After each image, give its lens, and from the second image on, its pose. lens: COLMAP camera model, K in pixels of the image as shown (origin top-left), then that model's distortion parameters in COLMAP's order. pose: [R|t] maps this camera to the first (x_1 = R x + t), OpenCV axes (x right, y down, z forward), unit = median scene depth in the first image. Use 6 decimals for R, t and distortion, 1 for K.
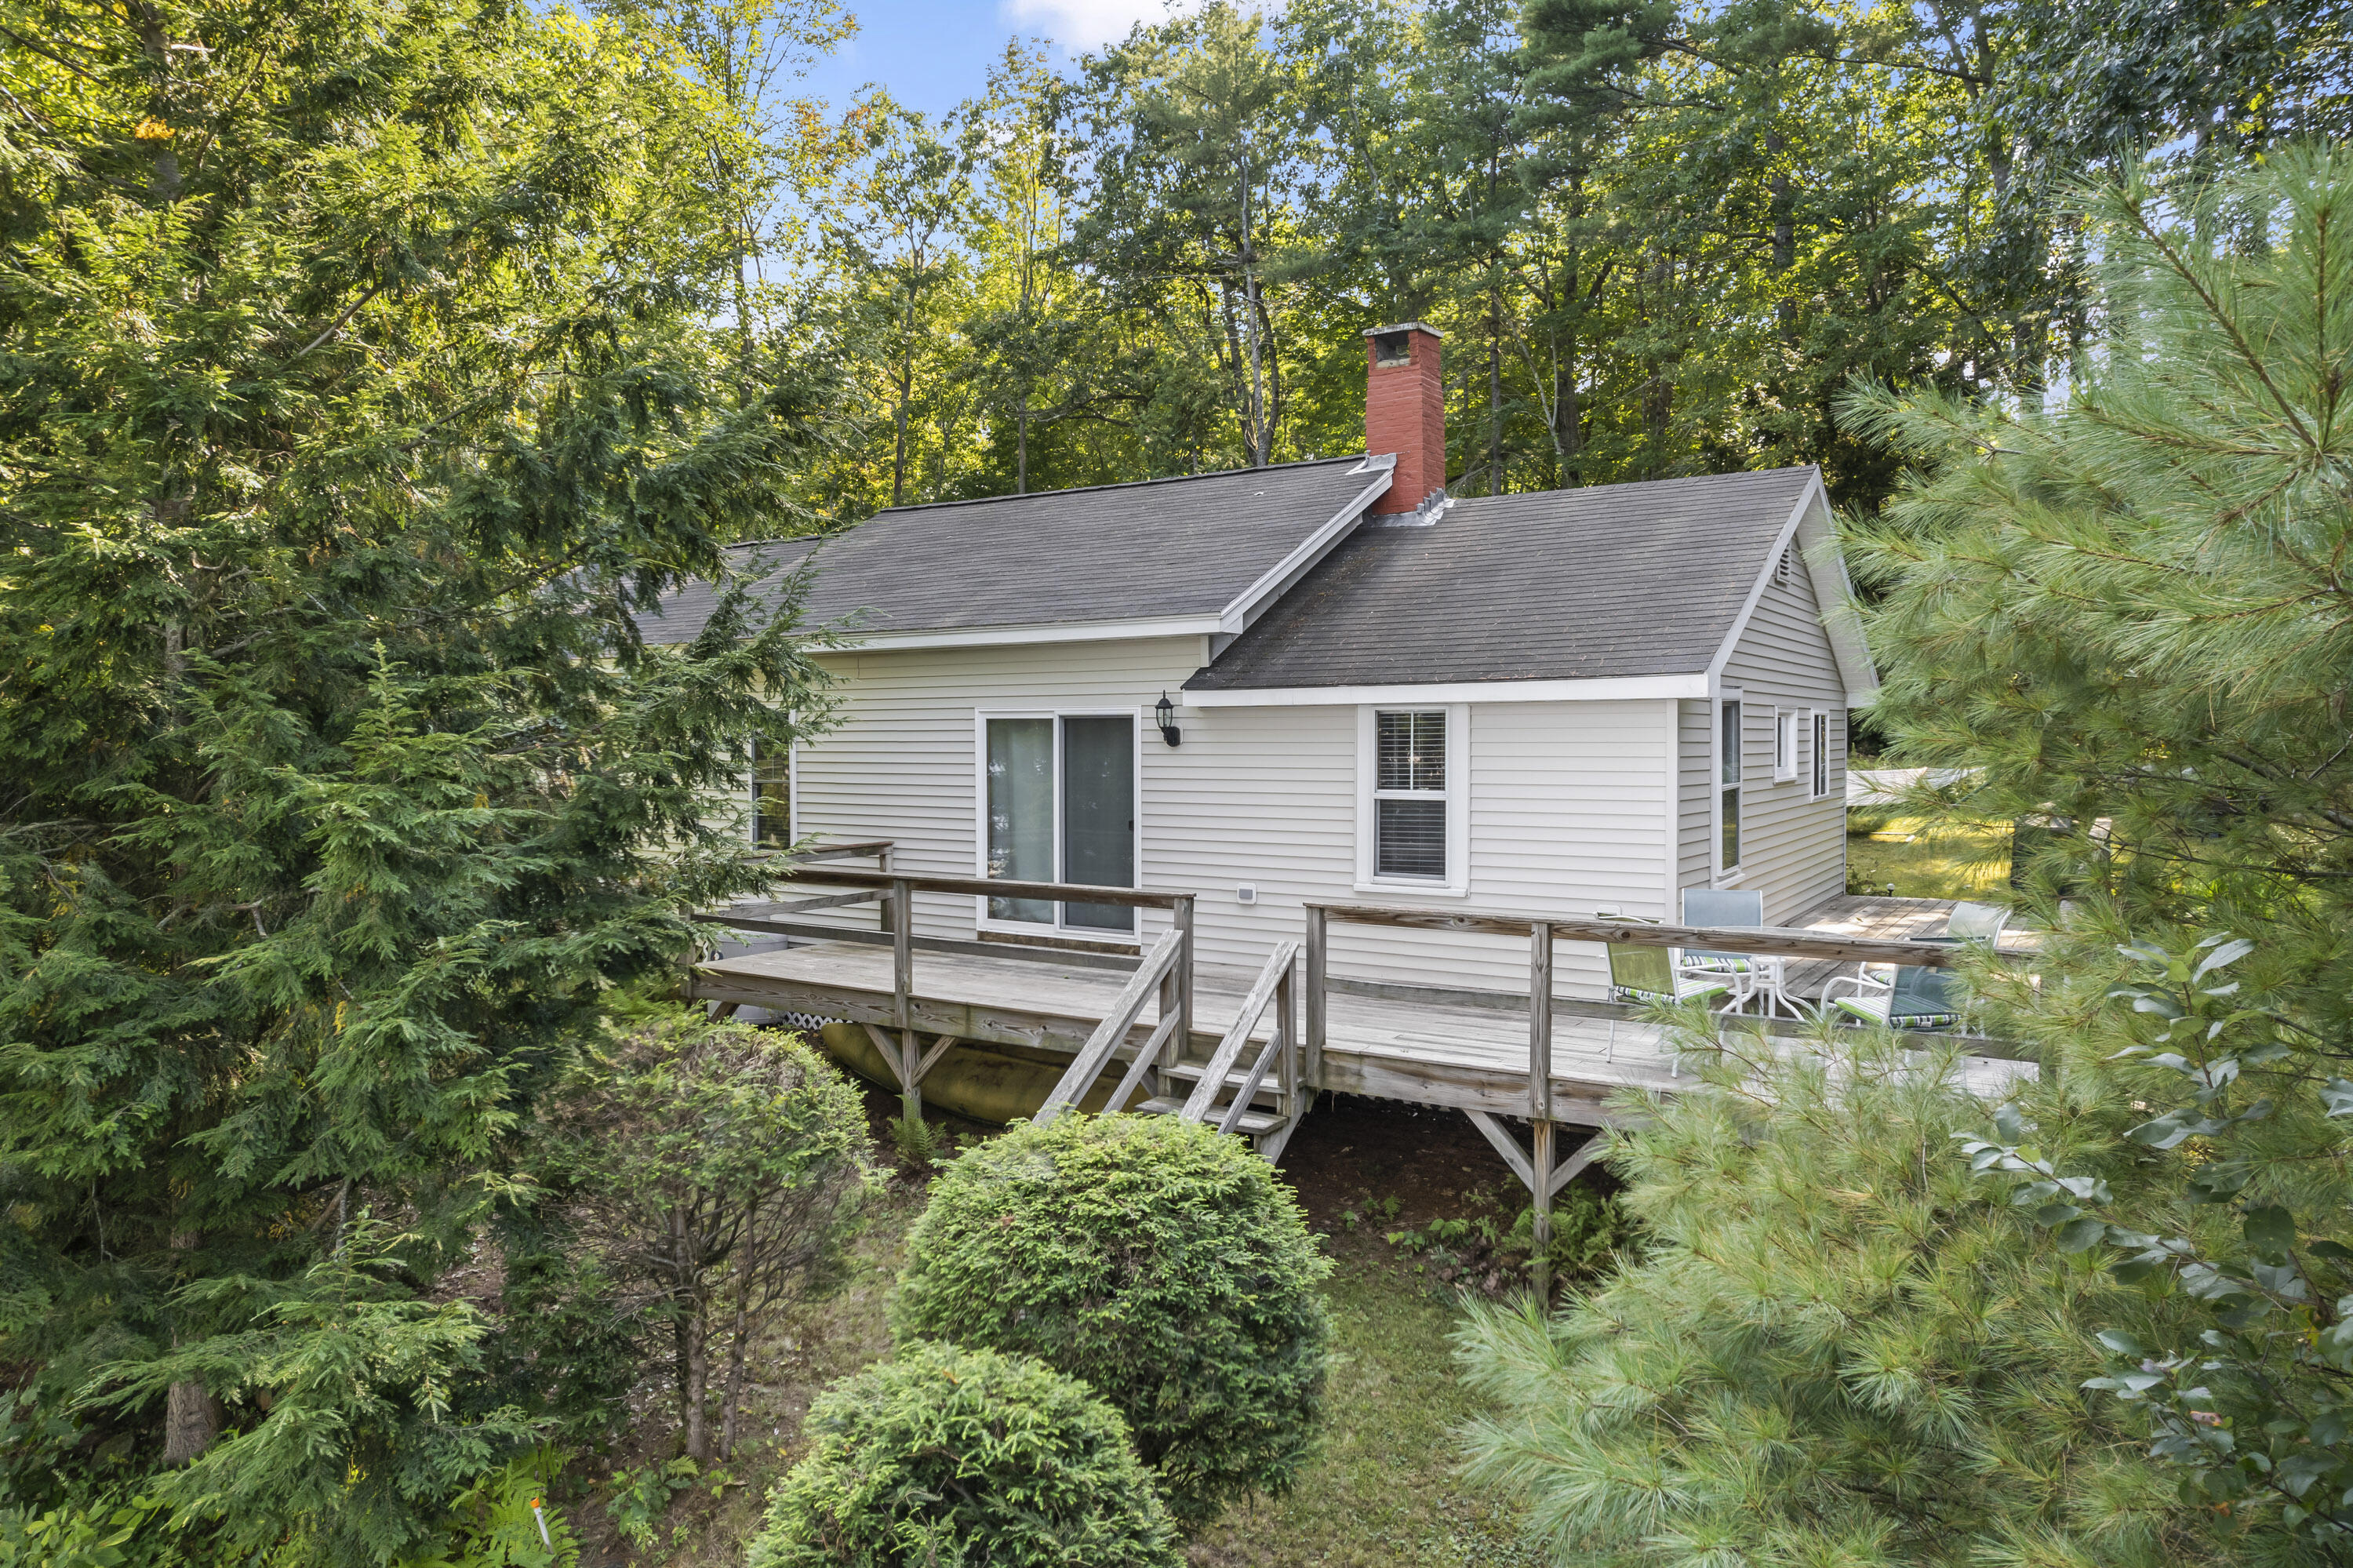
lens RADIAL K [[1499.1, 0, 1176.5], [0, 1499.1, 784.0], [0, 0, 1]] dist [-0.004678, -0.000737]
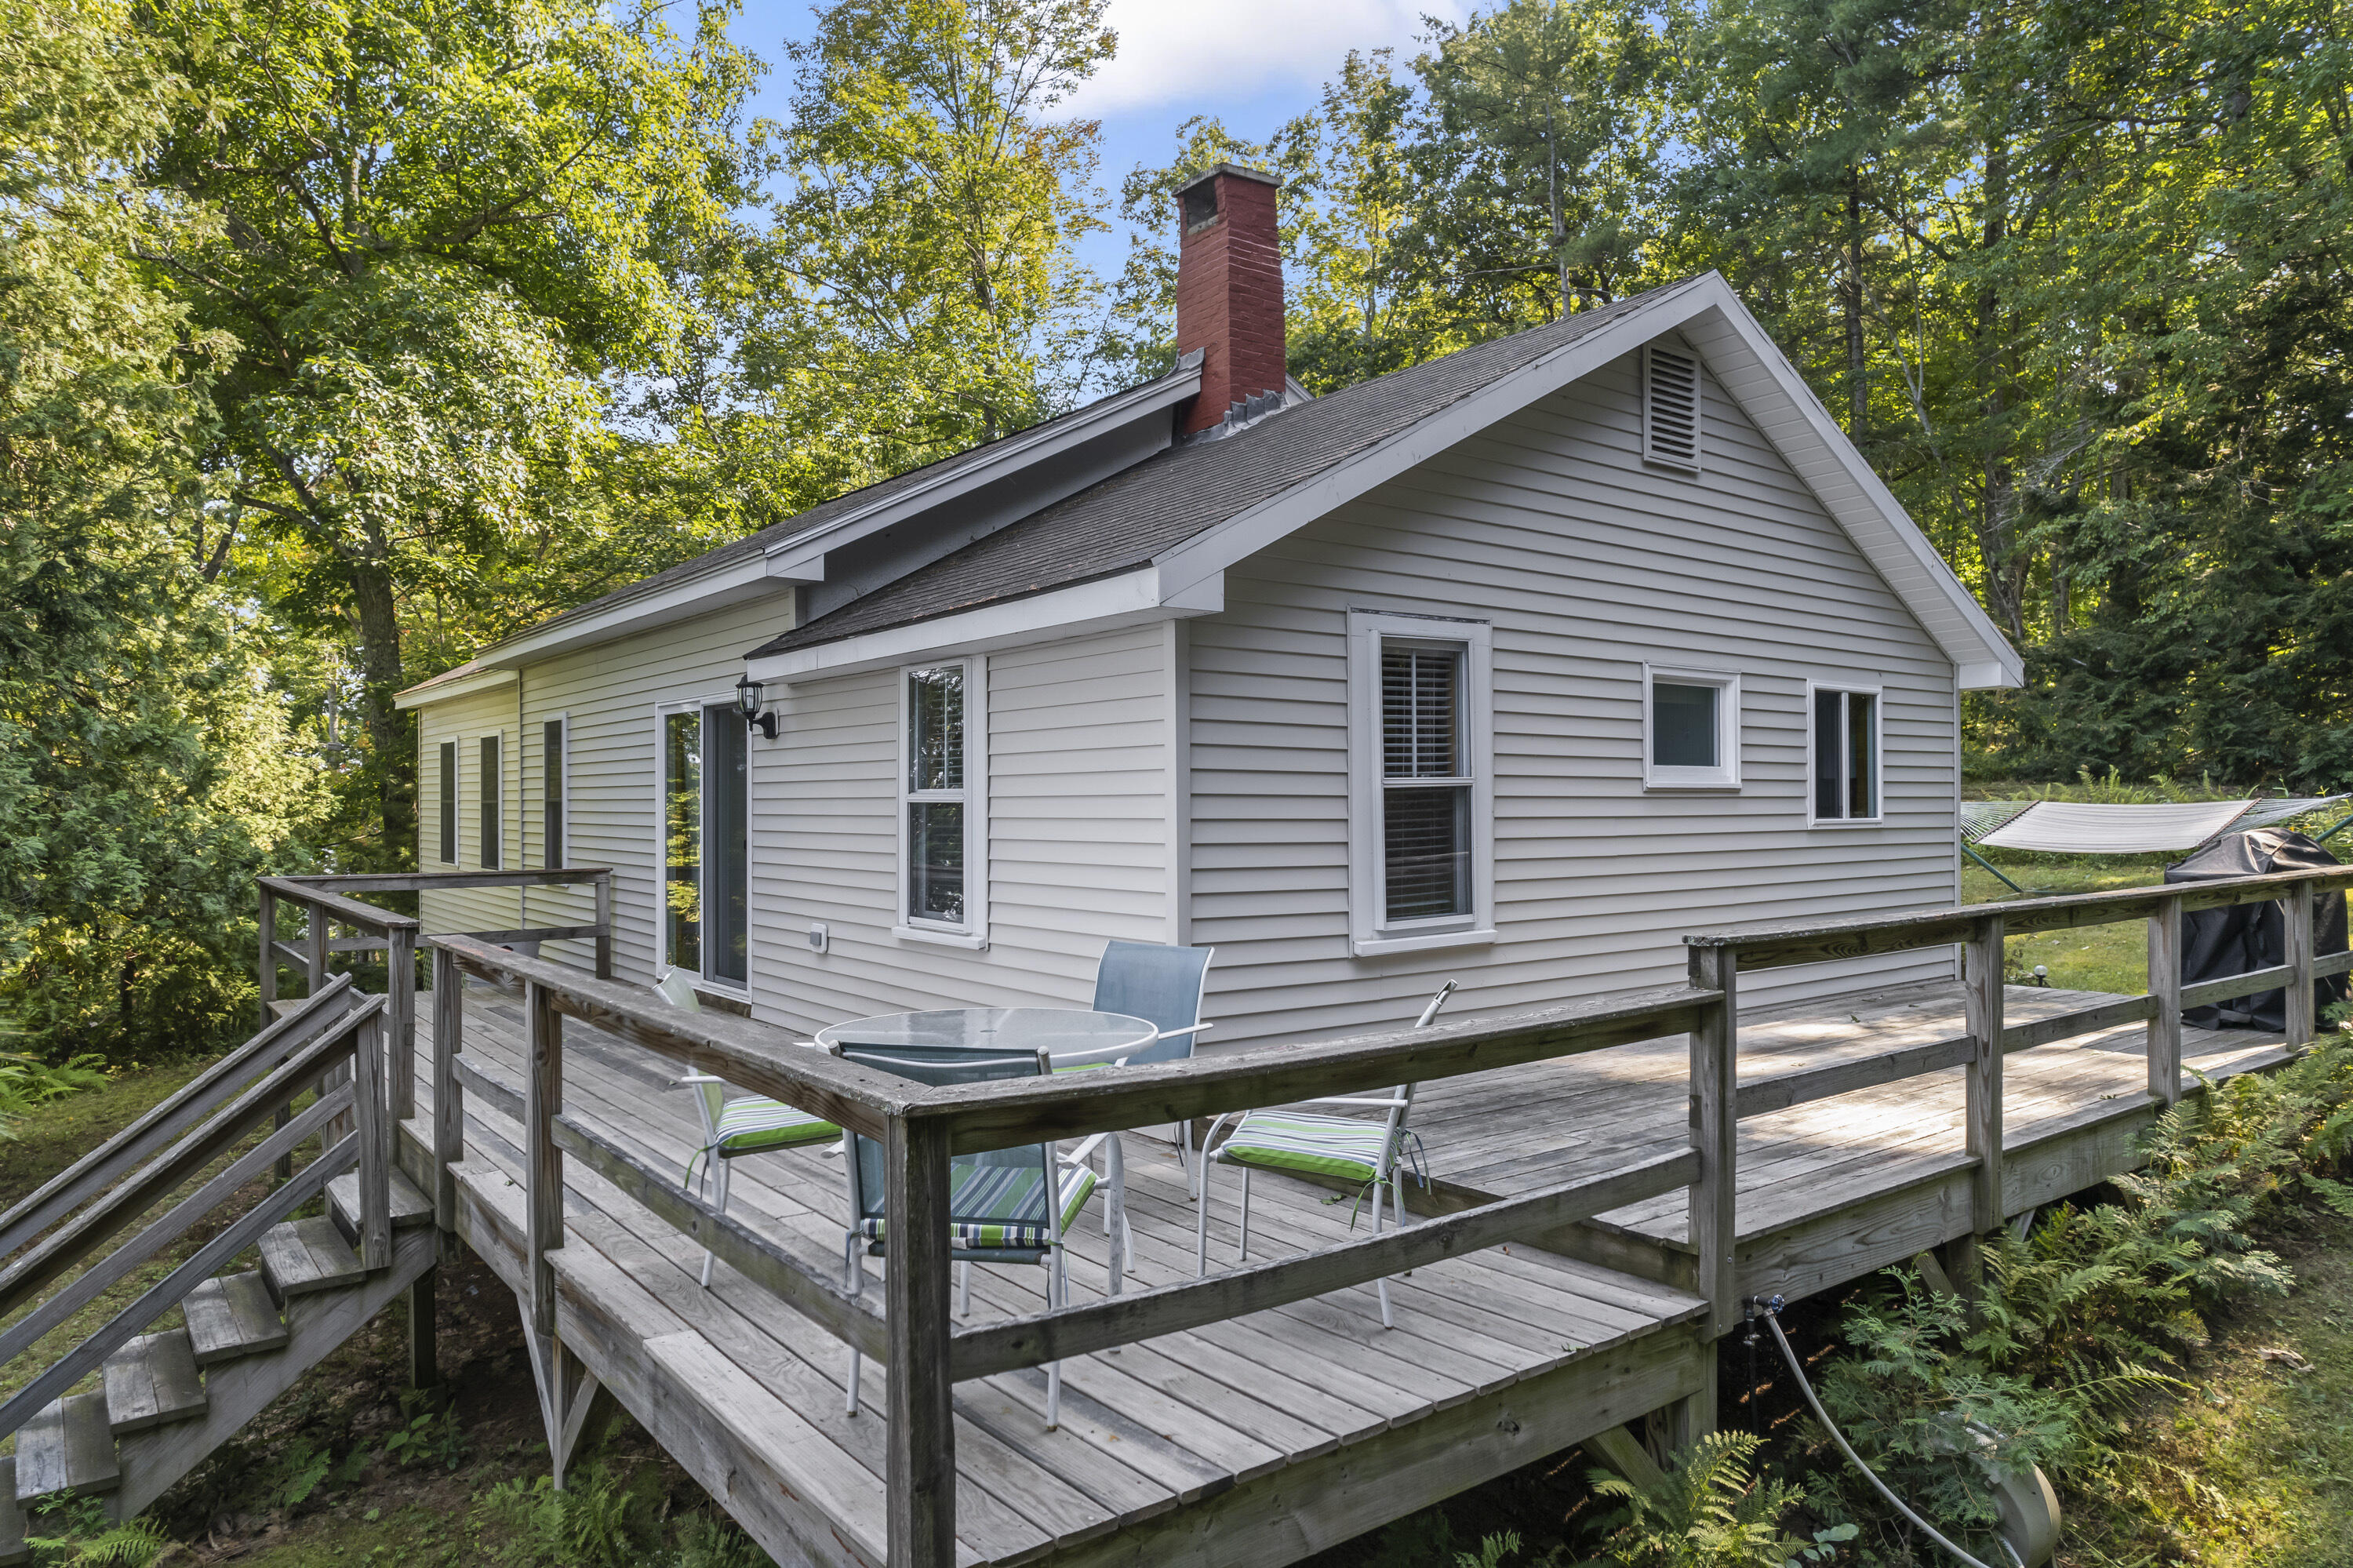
lens RADIAL K [[1499.1, 0, 1176.5], [0, 1499.1, 784.0], [0, 0, 1]] dist [-0.004678, -0.000737]
pose [[0.945584, 0.000414, -0.325379, 0.484843], [-0.012665, 0.999288, -0.035533, 0.025172], [0.325133, 0.037720, 0.944916, 0.406991]]
